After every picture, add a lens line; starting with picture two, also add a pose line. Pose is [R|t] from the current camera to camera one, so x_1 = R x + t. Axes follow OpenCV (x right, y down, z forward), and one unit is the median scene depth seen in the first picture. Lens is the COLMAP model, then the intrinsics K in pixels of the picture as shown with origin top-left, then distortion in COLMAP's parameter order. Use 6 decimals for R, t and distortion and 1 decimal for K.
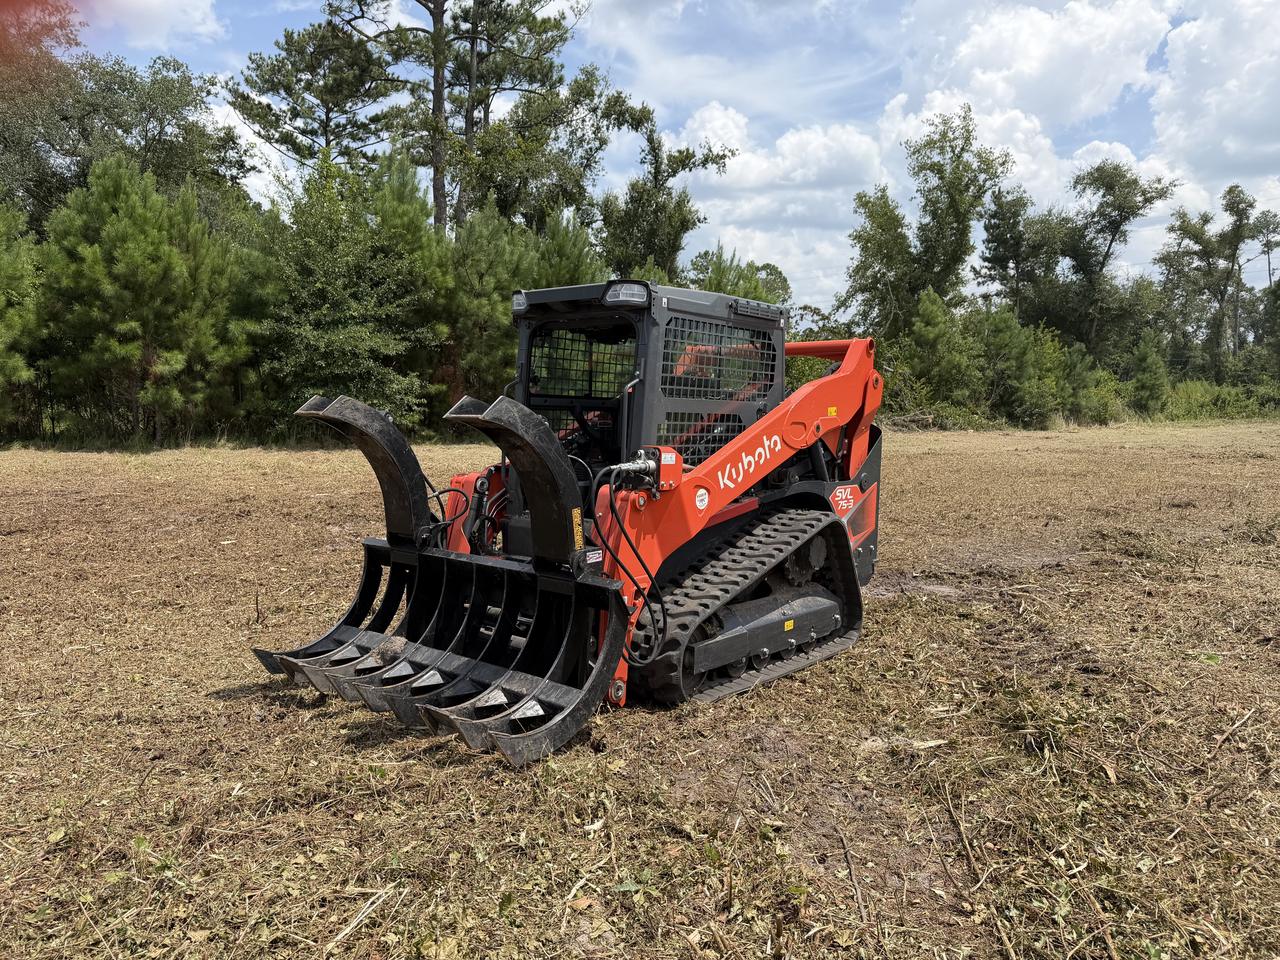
lens RADIAL K [[897.0, 0, 614.1], [0, 897.0, 483.2], [0, 0, 1]] dist [0.093980, -0.134978]
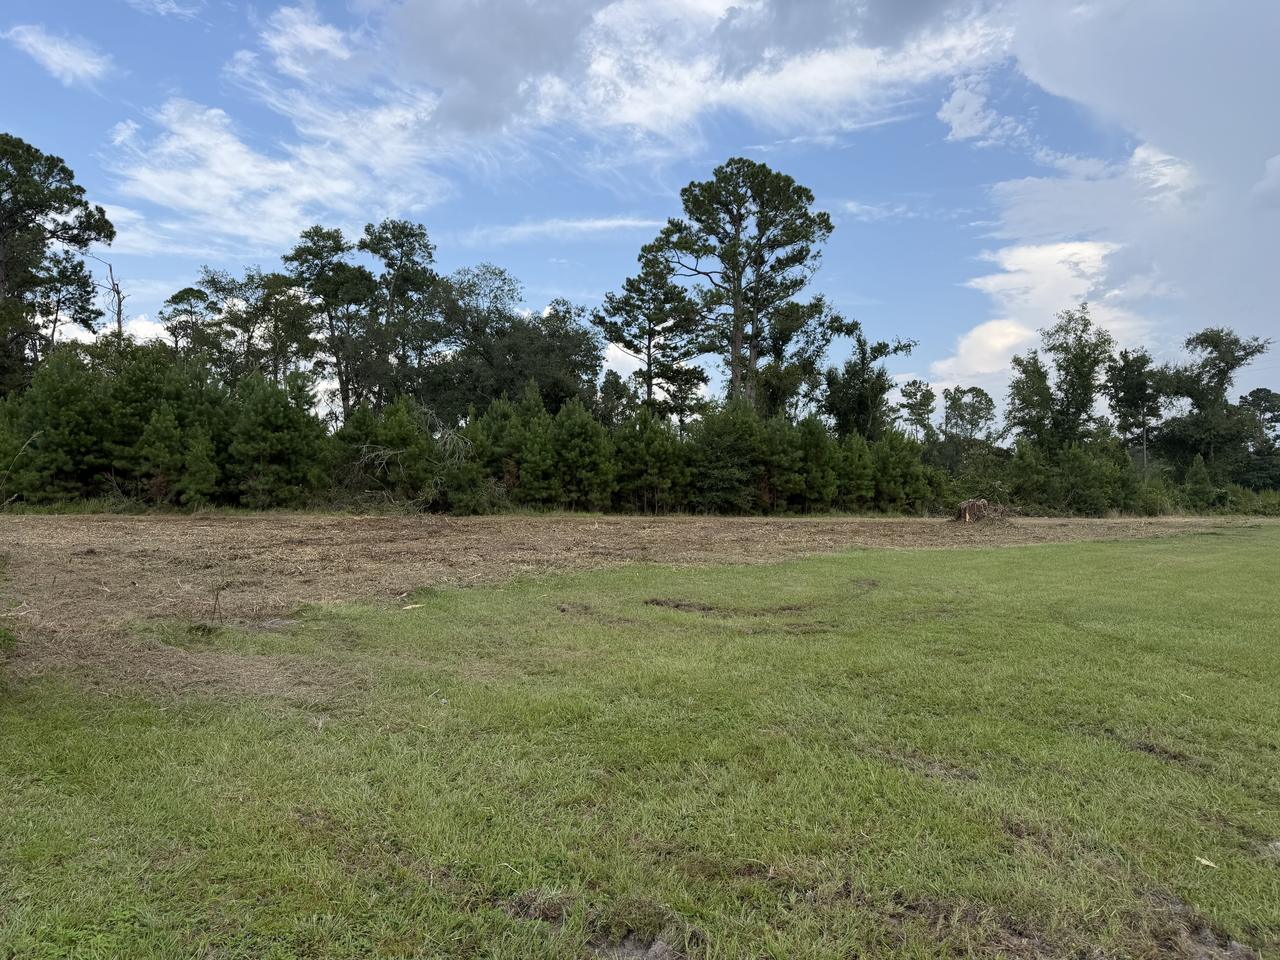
lens RADIAL K [[897.0, 0, 614.1], [0, 897.0, 483.2], [0, 0, 1]] dist [0.093980, -0.134978]
pose [[0.971639, -0.005102, -0.236414, -0.003221], [-0.023152, 0.992911, -0.116581, 0.061660], [0.235333, 0.118749, 0.964633, -0.548868]]
